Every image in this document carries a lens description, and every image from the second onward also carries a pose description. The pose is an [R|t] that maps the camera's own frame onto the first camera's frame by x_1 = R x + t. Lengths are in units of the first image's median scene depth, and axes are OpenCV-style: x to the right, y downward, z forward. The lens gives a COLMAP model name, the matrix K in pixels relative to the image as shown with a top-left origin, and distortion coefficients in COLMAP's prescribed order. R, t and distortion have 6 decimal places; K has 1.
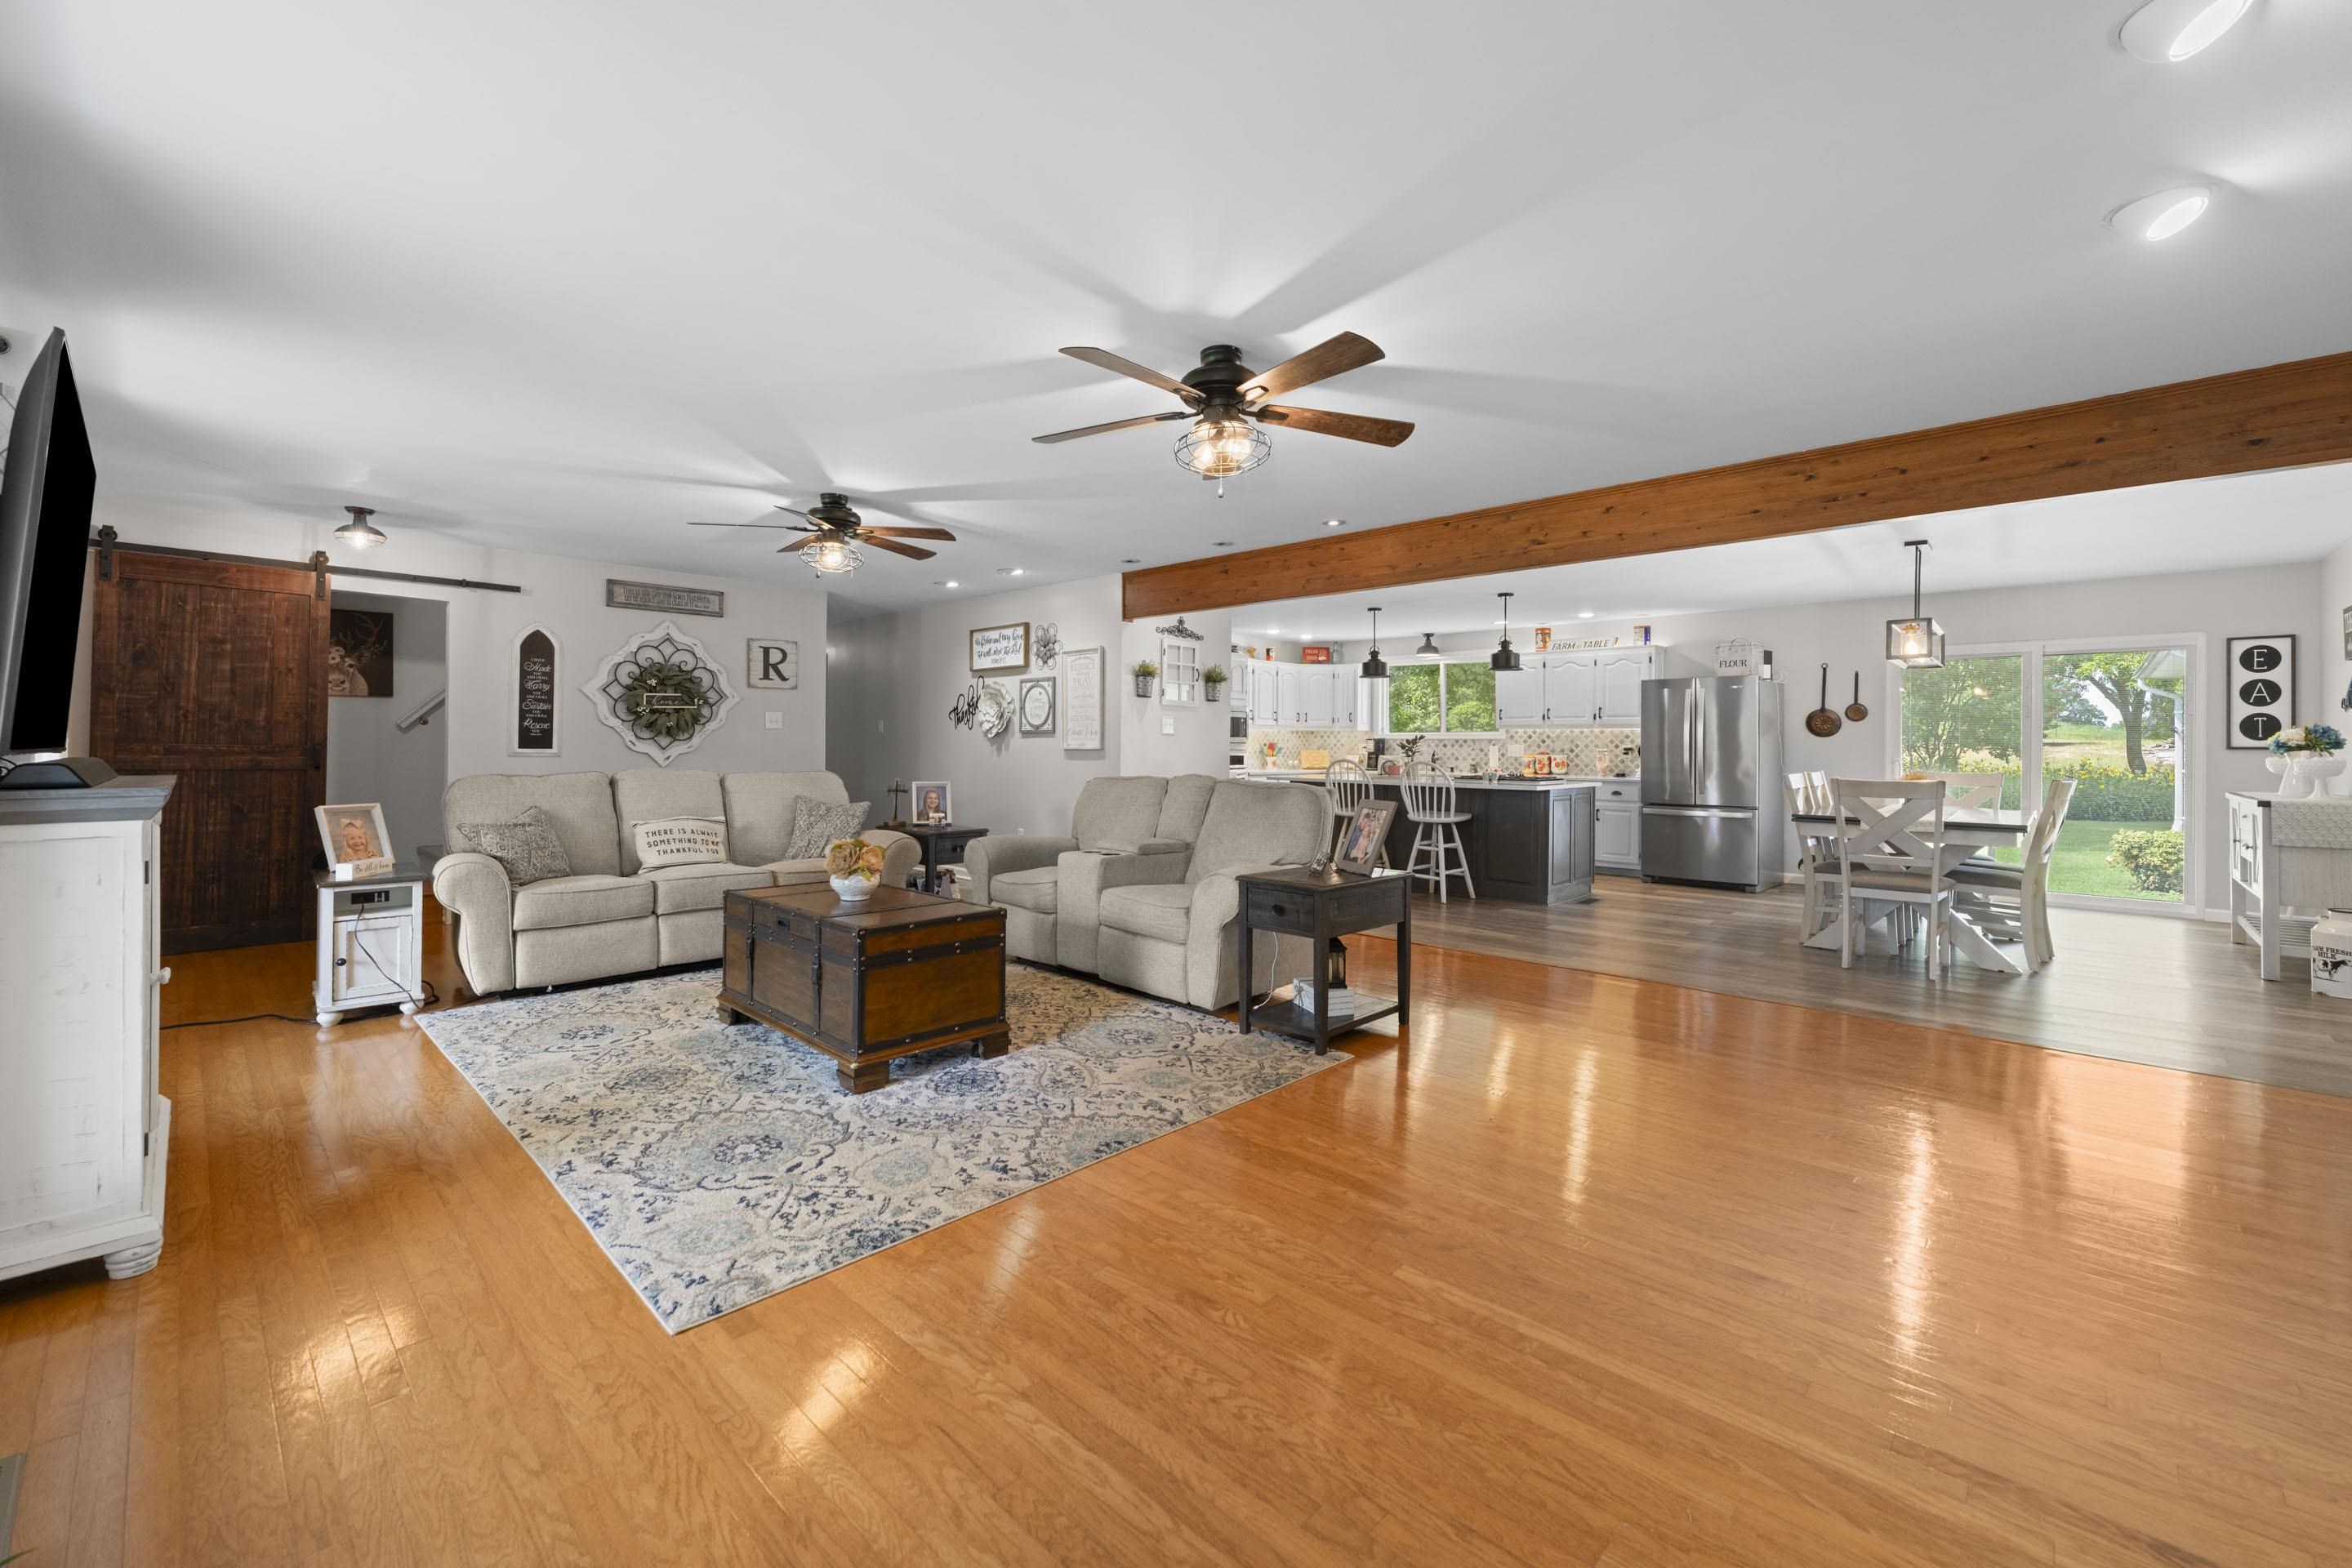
lens RADIAL K [[956.0, 0, 1172.9], [0, 956.0, 744.4], [0, 0, 1]] dist [0.000042, -0.000017]
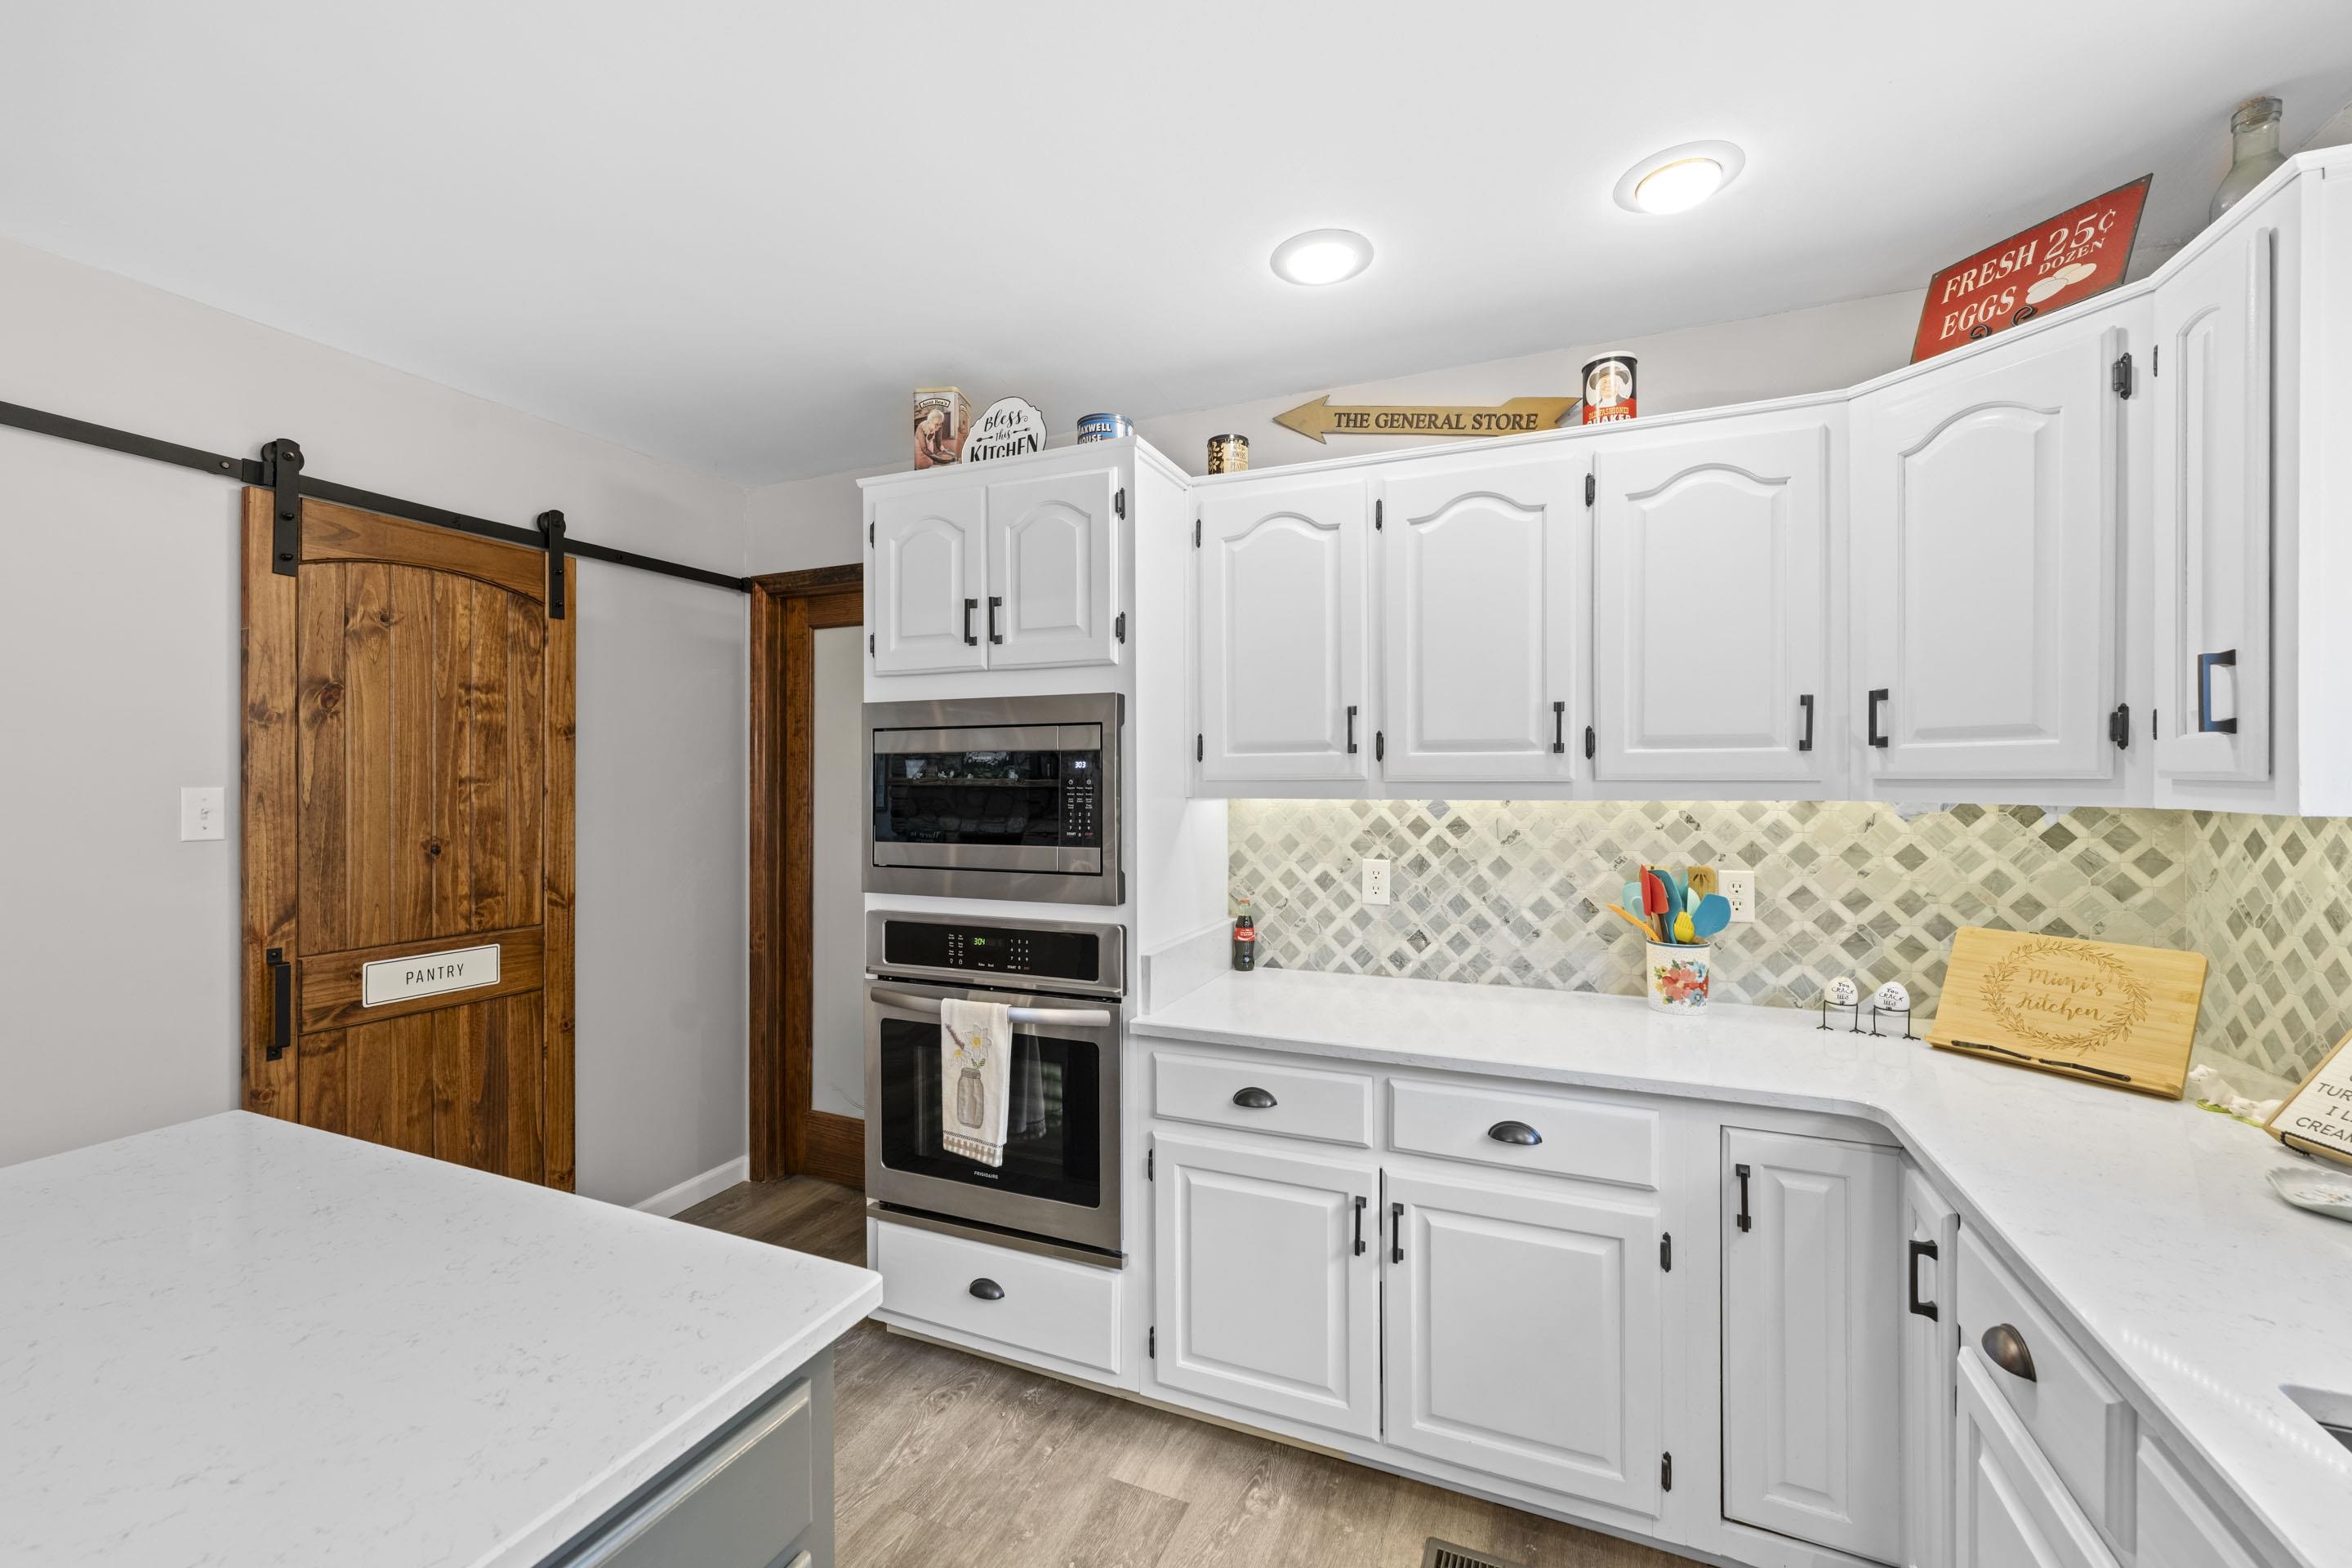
lens RADIAL K [[939.0, 0, 1180.0], [0, 939.0, 778.5], [0, 0, 1]] dist [-0.000916, -0.000041]
pose [[0.346042, -0.005334, -0.938204, 0.309440], [0.004682, 0.999981, -0.003958, -0.023989], [0.938207, -0.003023, 0.346061, 1.079487]]
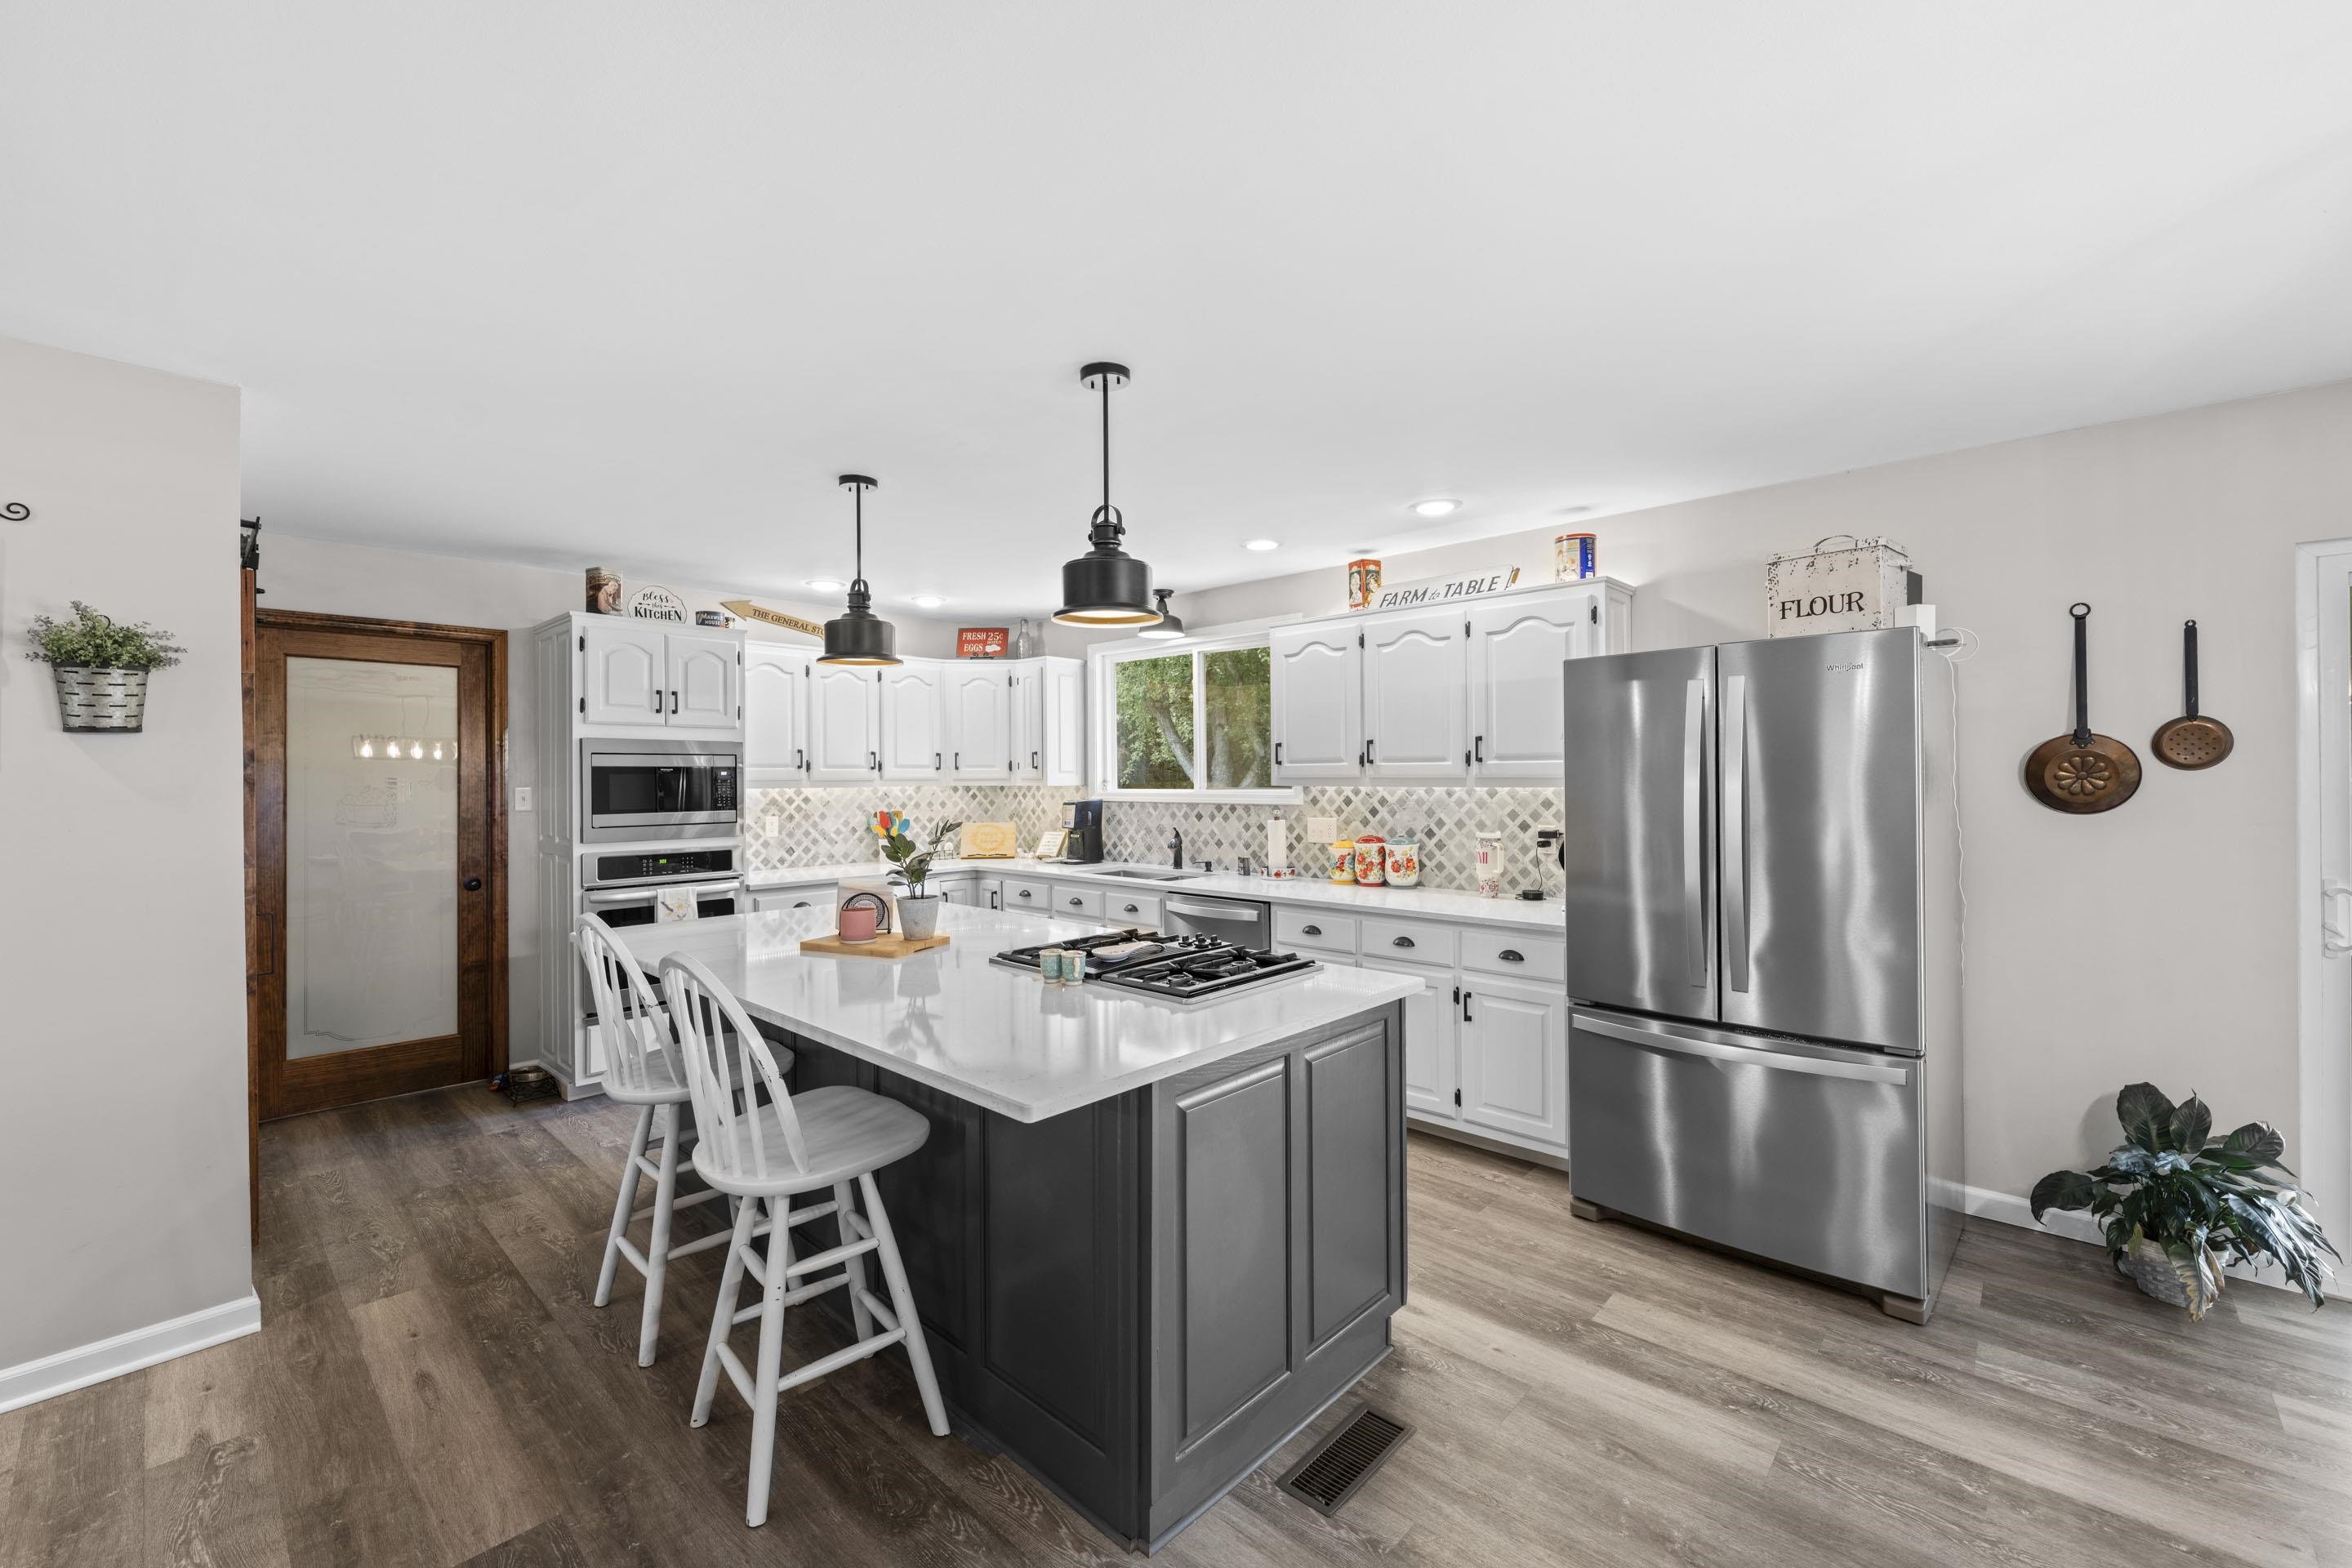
lens RADIAL K [[939.0, 0, 1180.0], [0, 939.0, 778.5], [0, 0, 1]] dist [-0.000916, -0.000041]
pose [[0.999858, -0.011717, 0.012124, 0.326620], [0.011699, 0.999930, 0.001602, -0.023470], [-0.012141, -0.001460, 0.999925, 0.621487]]
